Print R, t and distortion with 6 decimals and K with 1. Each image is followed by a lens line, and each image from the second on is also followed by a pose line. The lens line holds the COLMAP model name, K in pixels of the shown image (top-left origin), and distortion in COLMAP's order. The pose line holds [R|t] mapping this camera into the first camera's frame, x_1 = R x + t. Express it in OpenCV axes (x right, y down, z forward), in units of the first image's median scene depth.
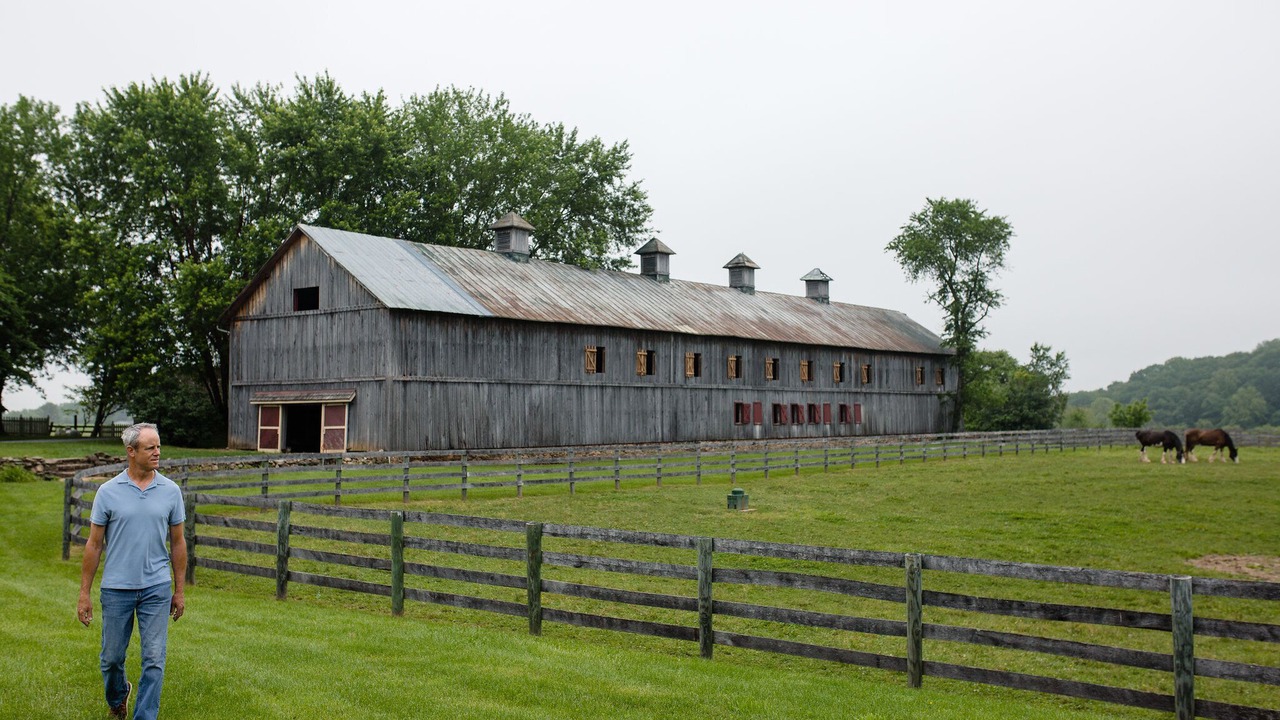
lens RADIAL K [[1142.7, 0, 640.0], [0, 1142.7, 360.0], [0, 0, 1]] dist [-0.050539, 0.001568]
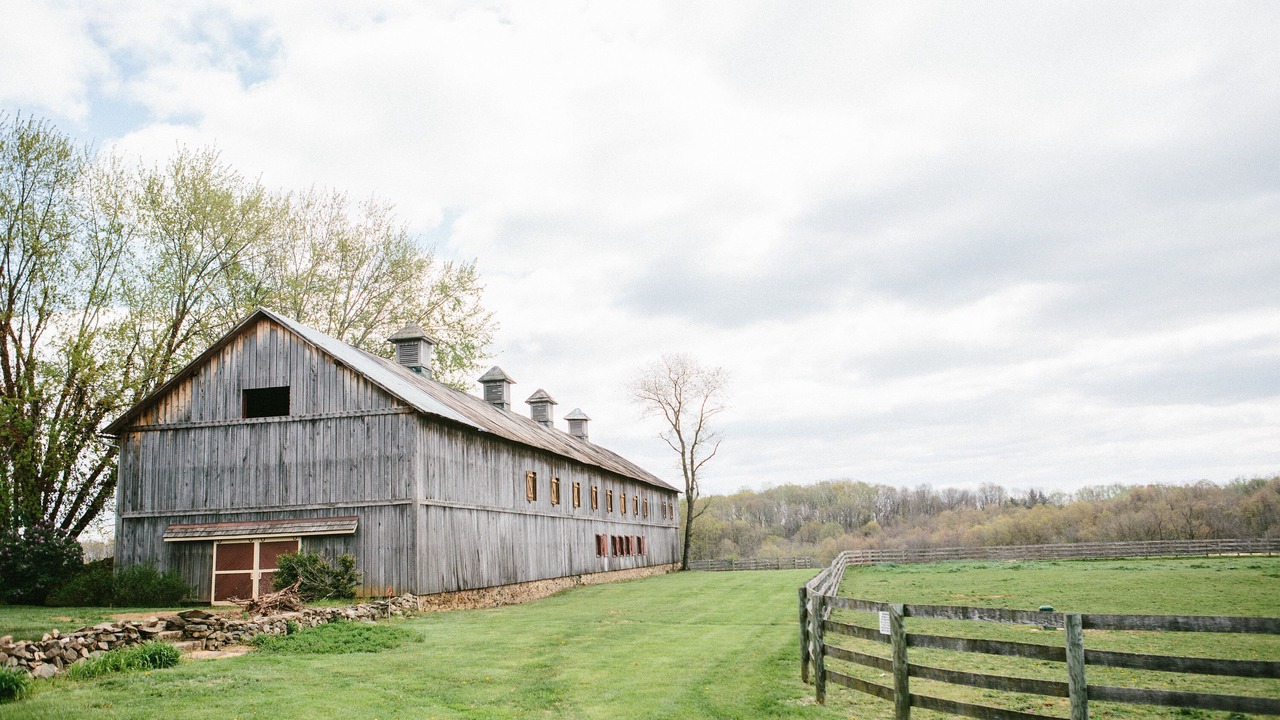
lens RADIAL K [[1004.3, 0, 640.0], [0, 1004.3, 360.0], [0, 0, 1]] dist [-0.030157, -0.002133]
pose [[0.903656, 0.047651, 0.425600, -0.350380], [0.015853, 0.989387, -0.144434, 0.020126], [-0.427965, 0.137266, 0.893311, 0.272784]]
